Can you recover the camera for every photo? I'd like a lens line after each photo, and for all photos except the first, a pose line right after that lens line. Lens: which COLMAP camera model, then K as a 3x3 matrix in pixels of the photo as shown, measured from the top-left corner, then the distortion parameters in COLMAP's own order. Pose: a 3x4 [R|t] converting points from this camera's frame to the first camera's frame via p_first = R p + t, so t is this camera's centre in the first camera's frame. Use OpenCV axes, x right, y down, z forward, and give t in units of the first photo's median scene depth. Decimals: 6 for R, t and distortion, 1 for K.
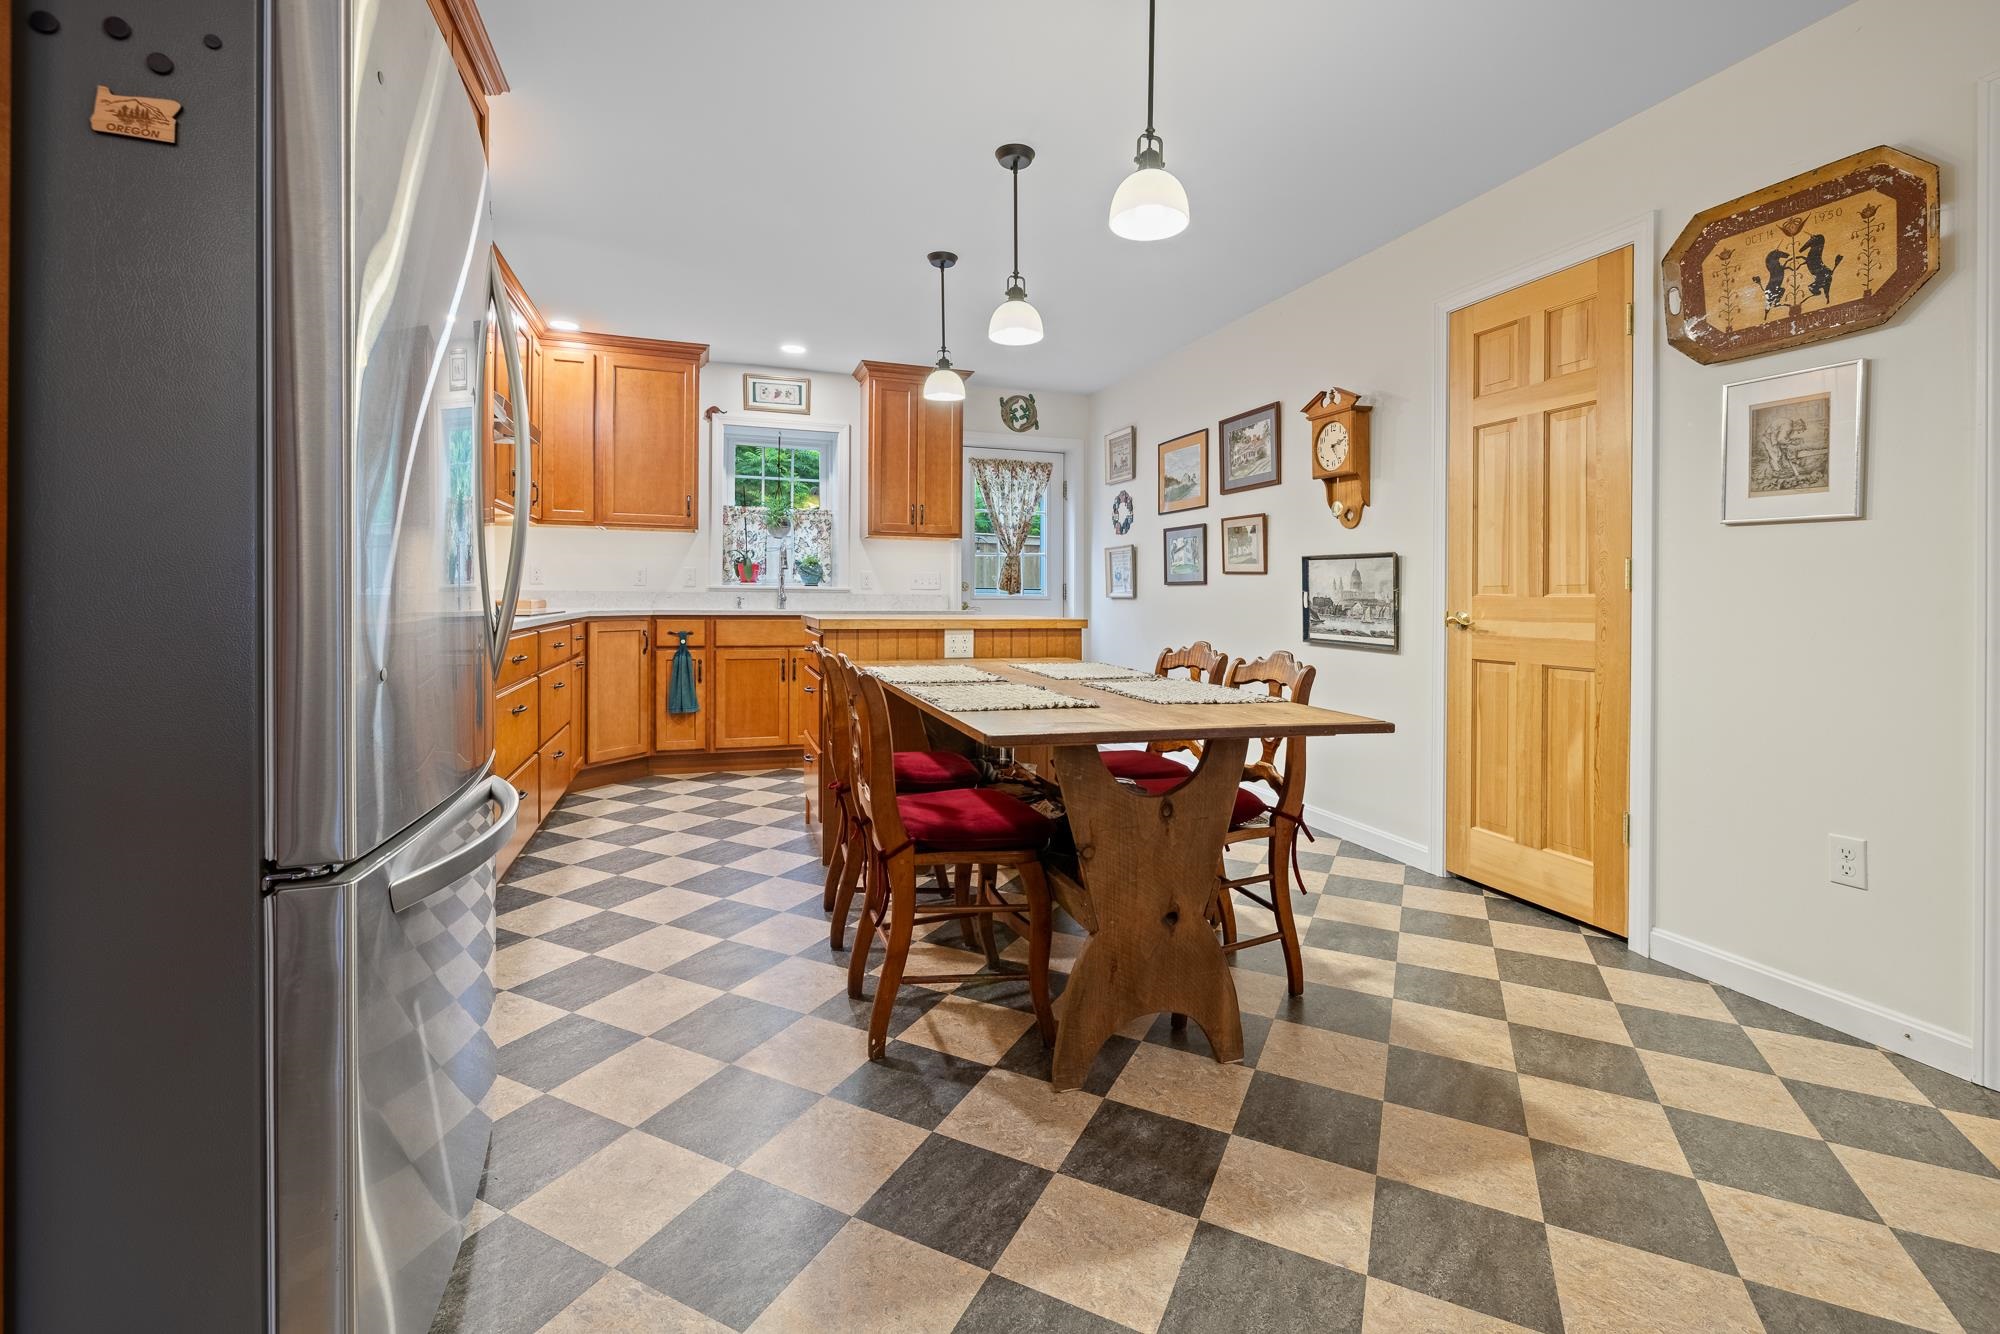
lens RADIAL K [[865.0, 0, 996.6], [0, 865.0, 608.9], [0, 0, 1]] dist [-0.002599, 0.000155]
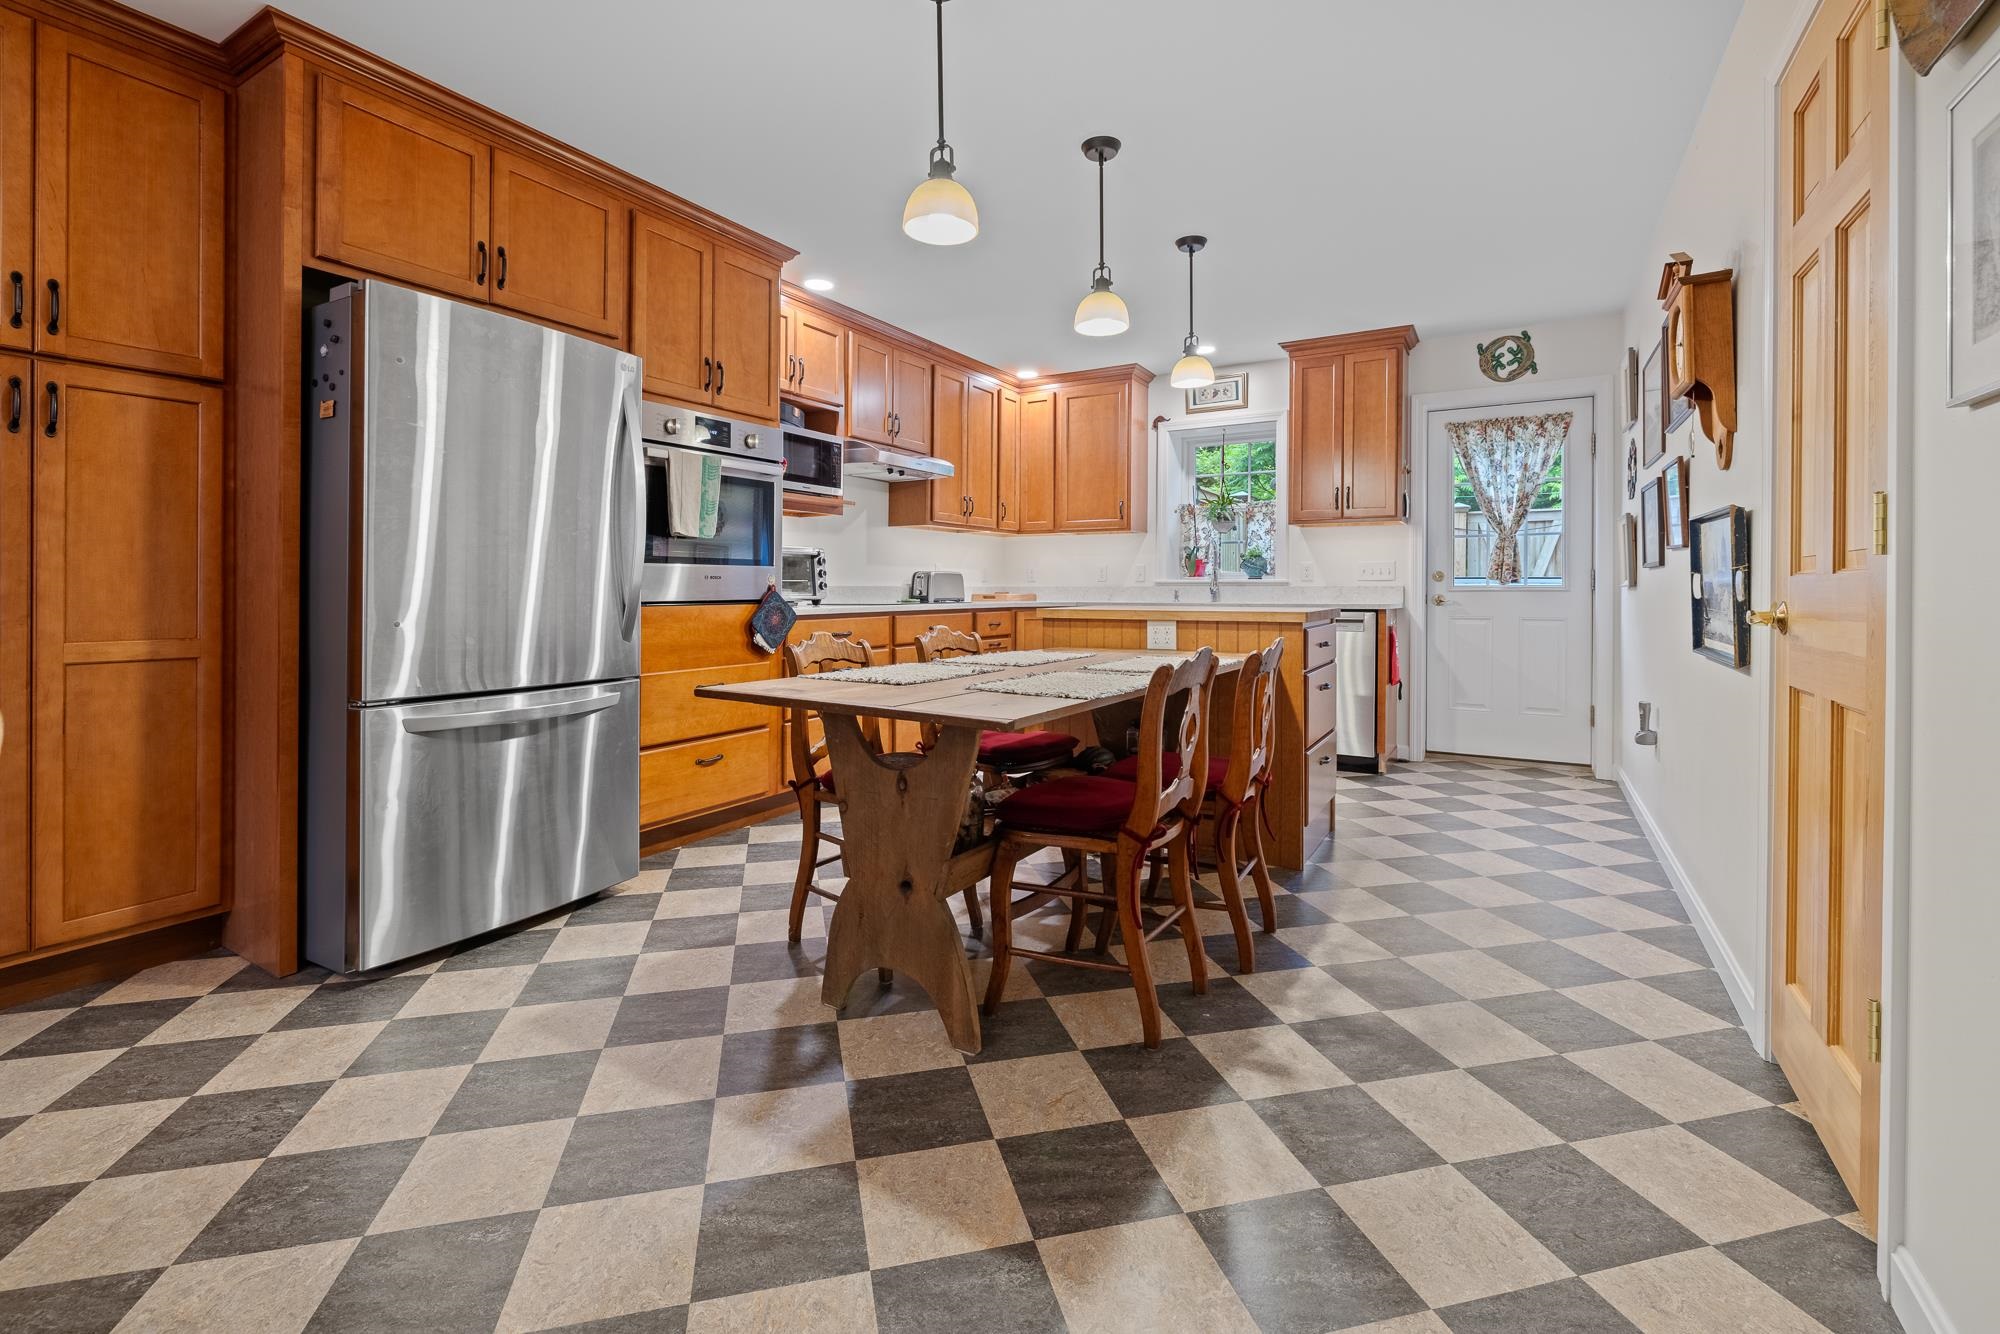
lens RADIAL K [[865.0, 0, 981.3], [0, 865.0, 598.5], [0, 0, 1]] dist [-0.002599, 0.000155]
pose [[0.646175, -0.002689, -0.763184, 0.387453], [-0.003400, 0.999974, -0.006402, 0.003543], [0.763182, 0.006732, 0.646149, 0.137202]]
